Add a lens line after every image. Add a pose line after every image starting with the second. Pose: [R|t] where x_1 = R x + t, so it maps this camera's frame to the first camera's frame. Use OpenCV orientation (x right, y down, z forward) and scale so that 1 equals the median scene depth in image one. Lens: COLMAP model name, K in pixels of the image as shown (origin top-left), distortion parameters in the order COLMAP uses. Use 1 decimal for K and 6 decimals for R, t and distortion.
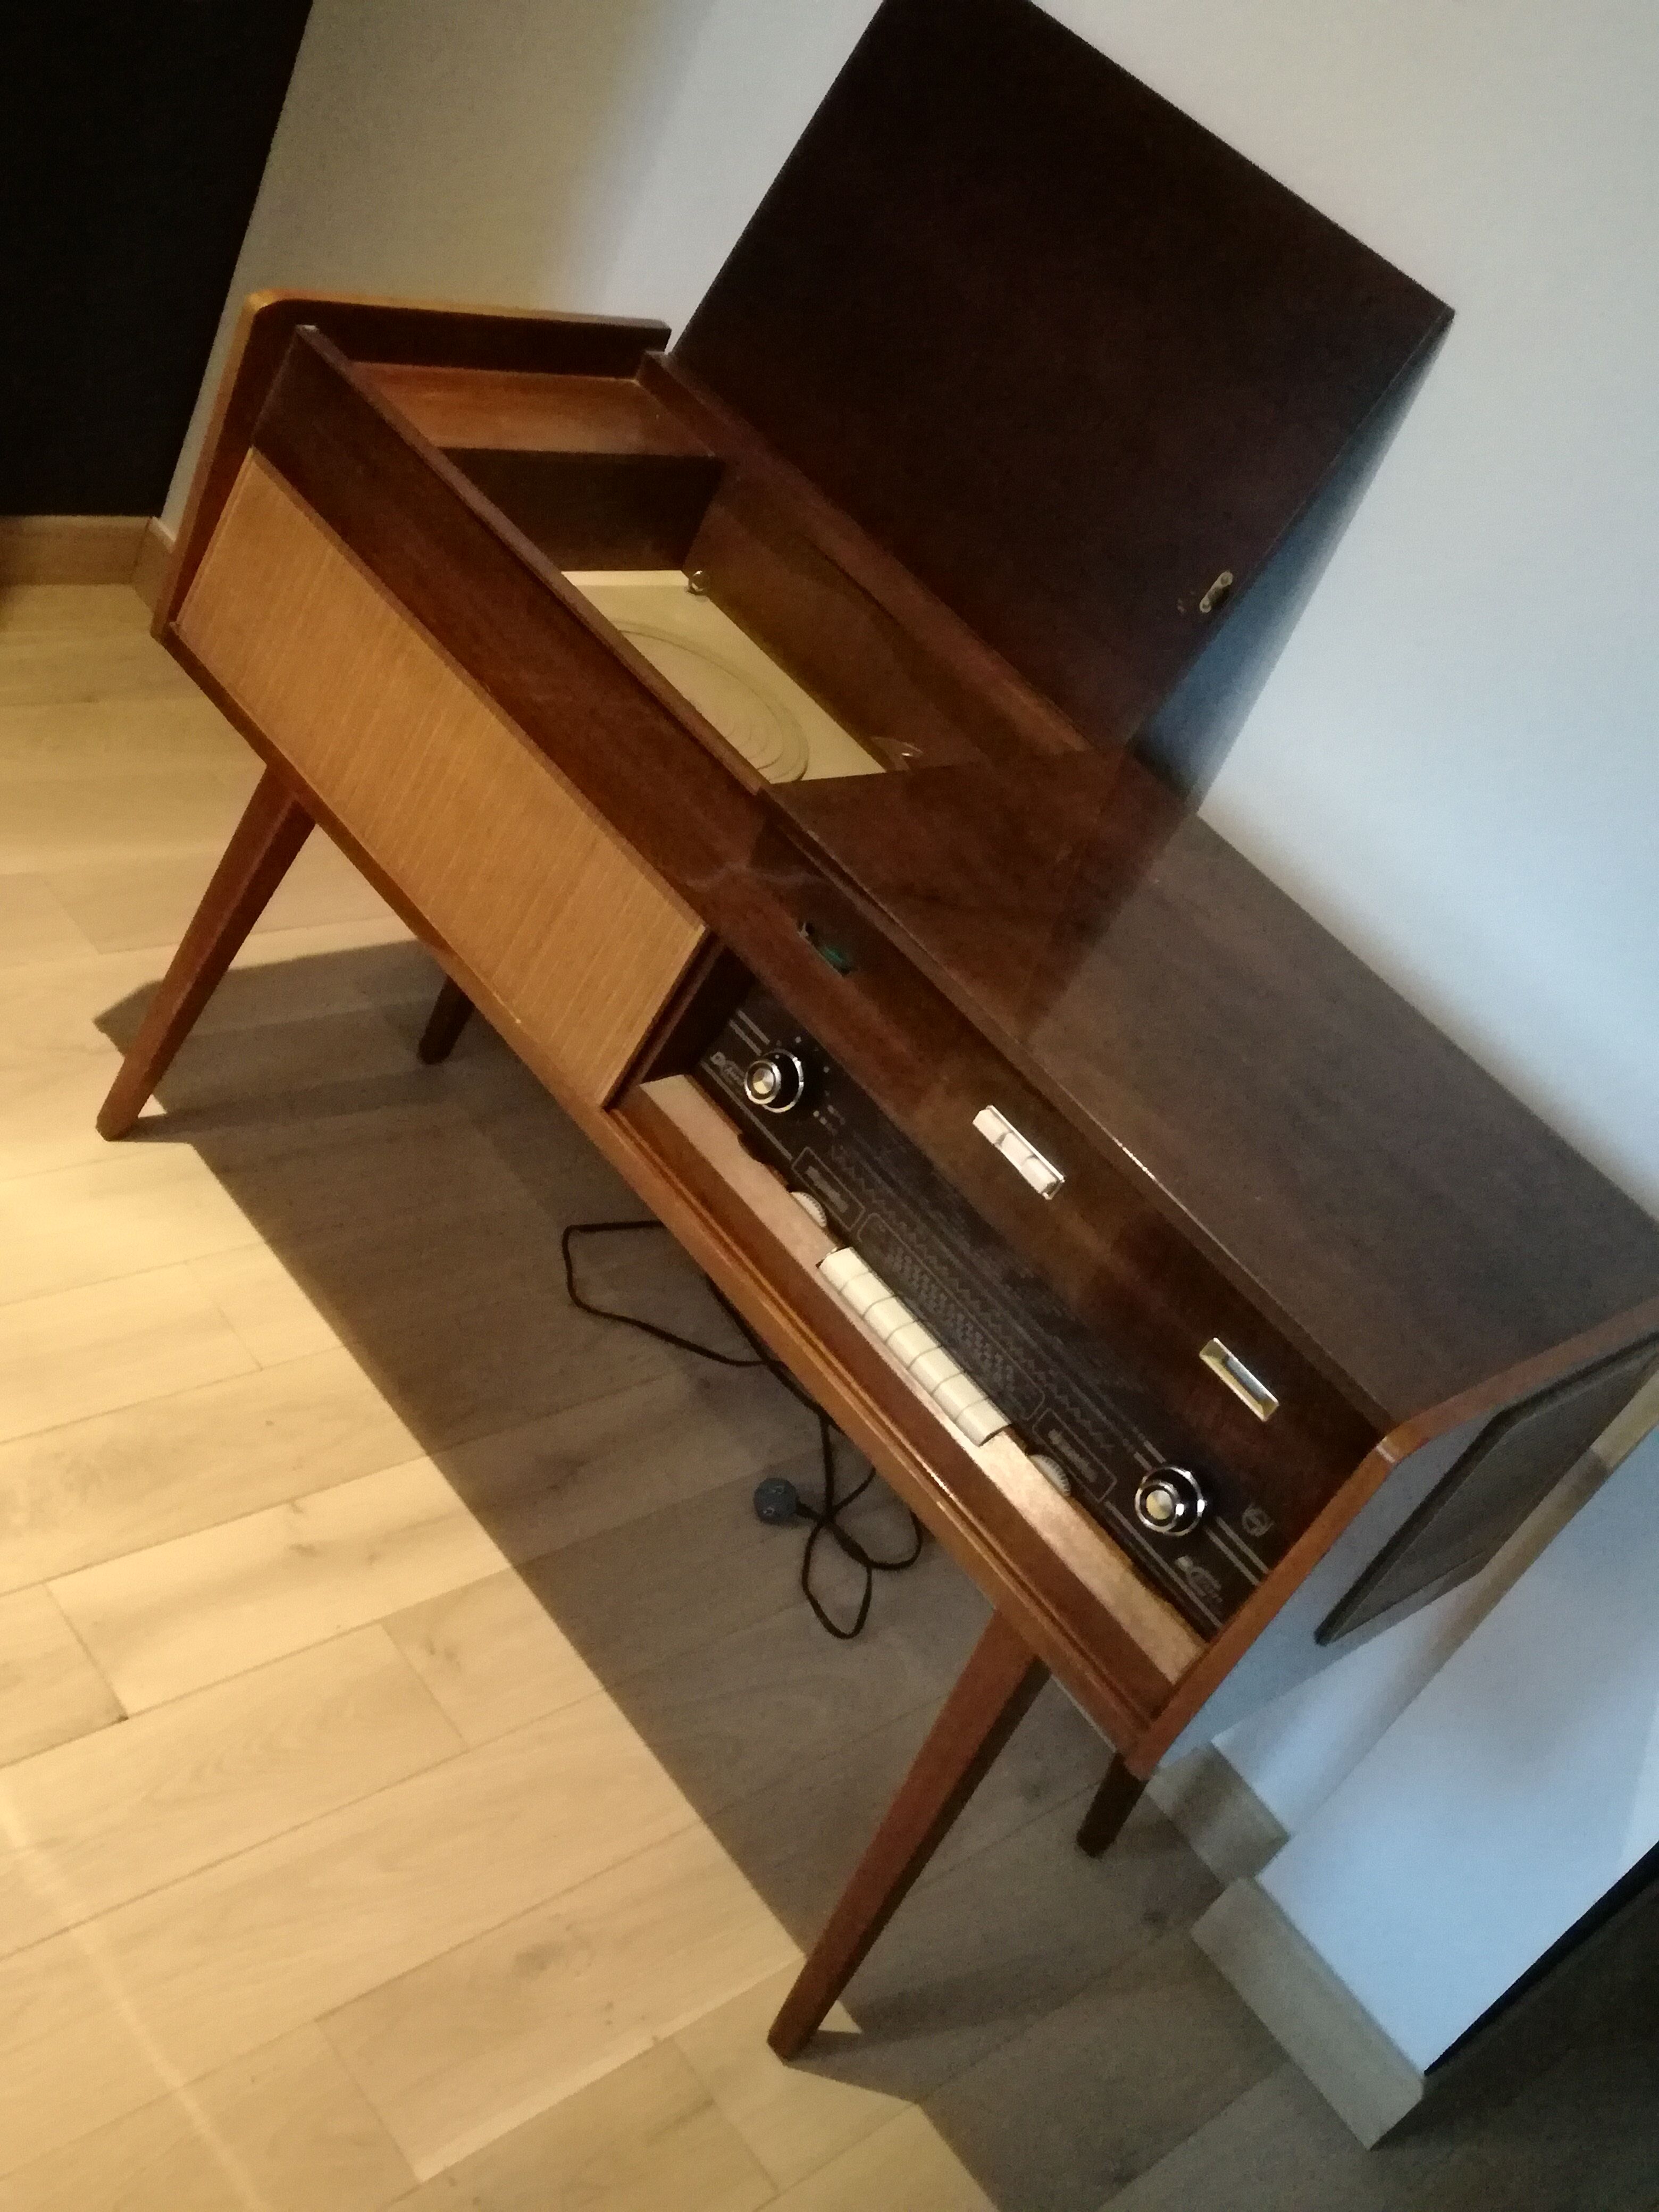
lens RADIAL K [[2479.2, 0, 827.6], [0, 2479.2, 1120.9], [0, 0, 1]] dist [0.077992, 0.000000]
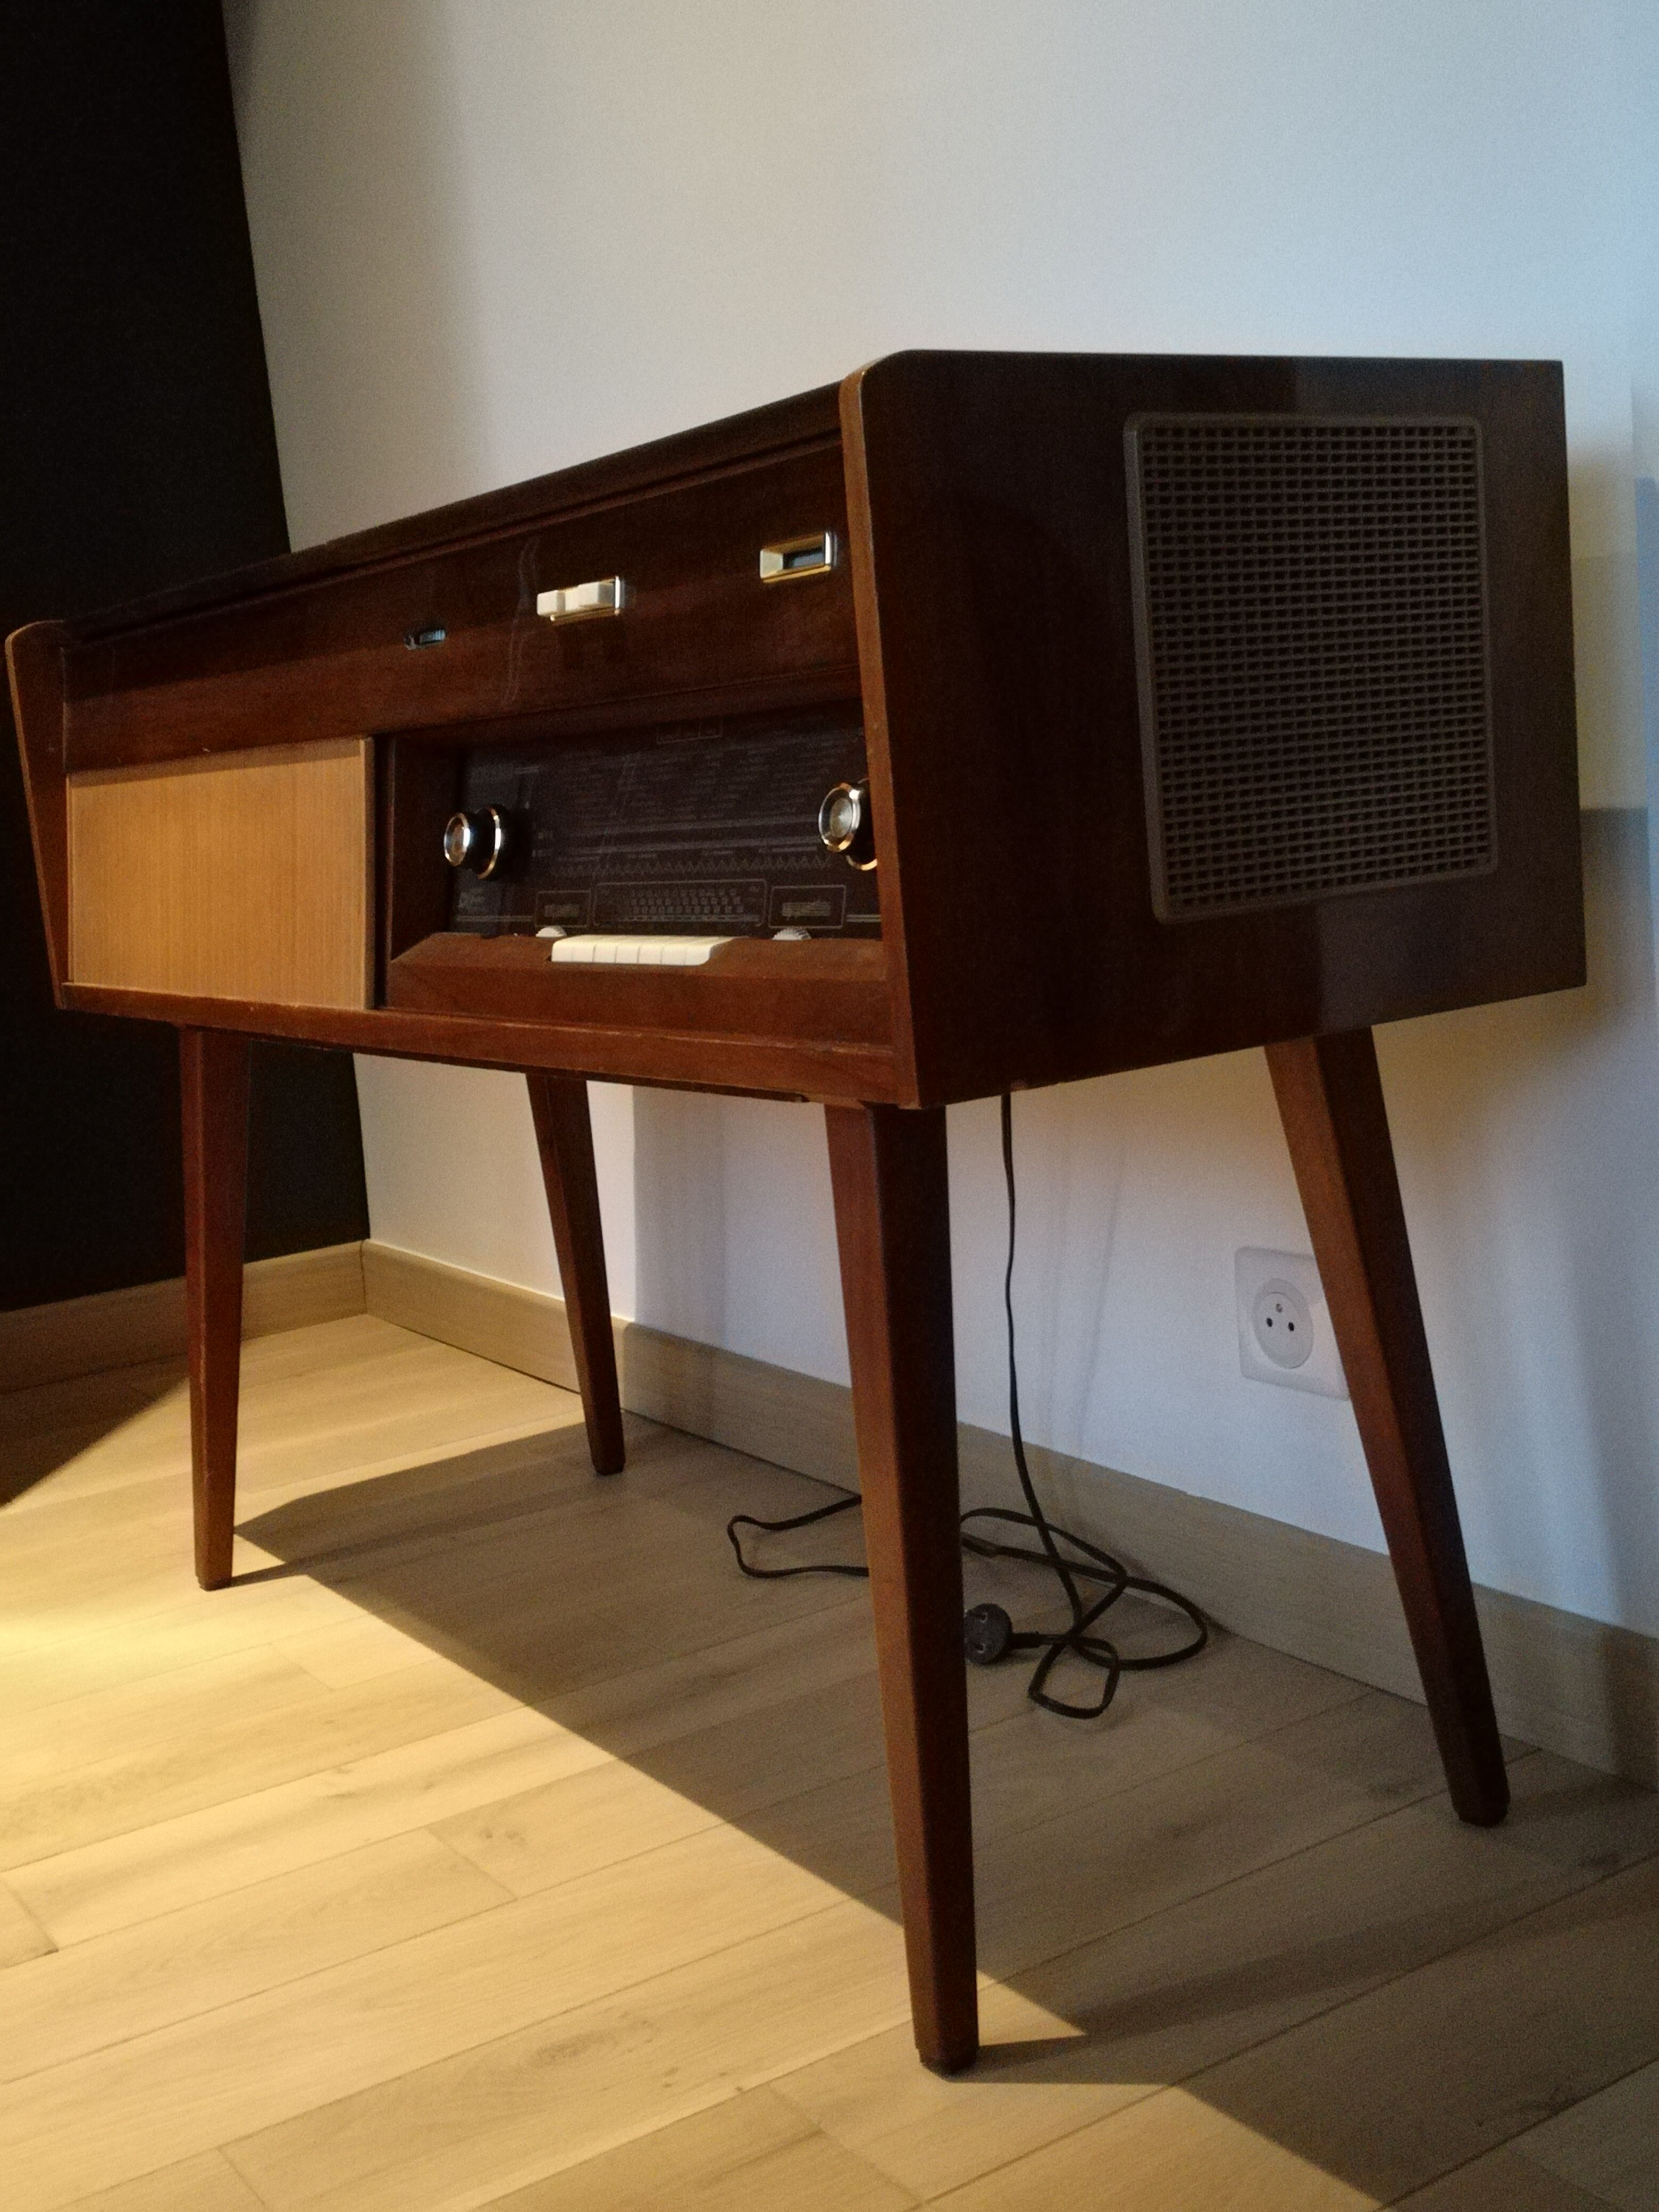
lens RADIAL K [[2479.2, 0, 832.0], [0, 2479.2, 1123.4], [0, 0, 1]] dist [0.077992, 0.000000]
pose [[0.868535, -0.452908, -0.201298, 0.194653], [0.288264, 0.792000, -0.538183, 0.508628], [0.403175, 0.409404, 0.818437, 0.347855]]
